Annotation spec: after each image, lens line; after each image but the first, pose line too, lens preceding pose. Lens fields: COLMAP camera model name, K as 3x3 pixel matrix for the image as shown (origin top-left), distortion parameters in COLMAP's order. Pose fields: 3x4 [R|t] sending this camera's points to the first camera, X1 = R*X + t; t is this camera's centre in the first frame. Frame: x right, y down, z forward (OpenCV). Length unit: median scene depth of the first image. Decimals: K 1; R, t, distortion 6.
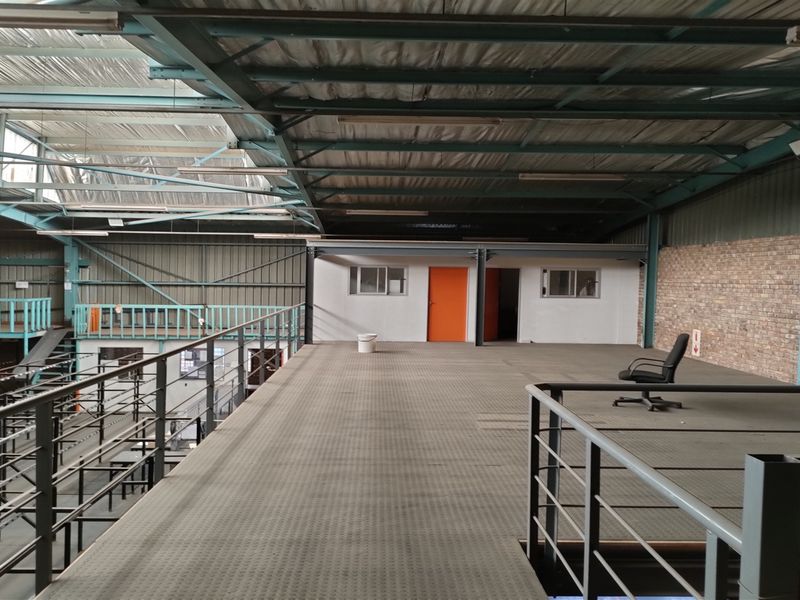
lens RADIAL K [[803.3, 0, 400.0], [0, 803.3, 300.0], [0, 0, 1]] dist [0.046125, -0.027409]
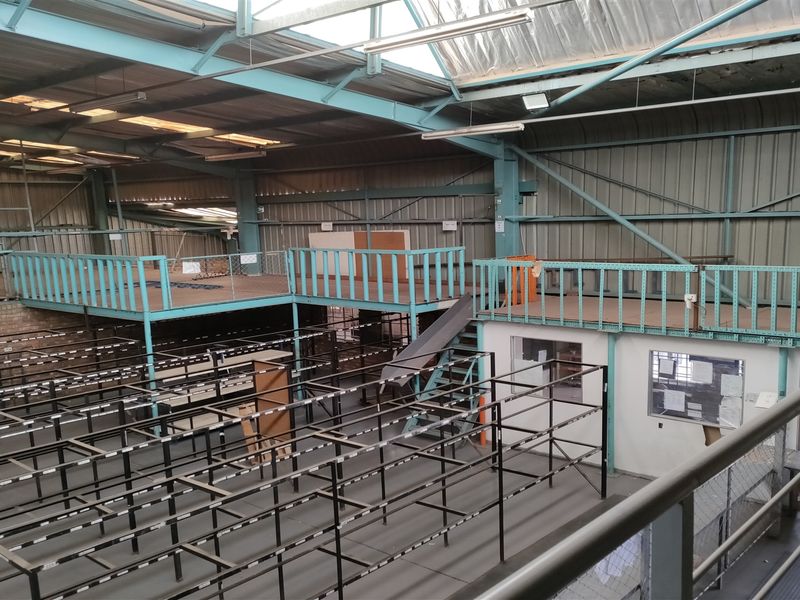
lens RADIAL K [[803.3, 0, 400.0], [0, 803.3, 300.0], [0, 0, 1]] dist [0.046125, -0.027409]
pose [[0.743790, 0.041395, -0.667130, -0.061482], [0.012059, 0.997087, 0.075313, -0.008602], [0.668304, -0.064062, 0.741124, 0.516845]]
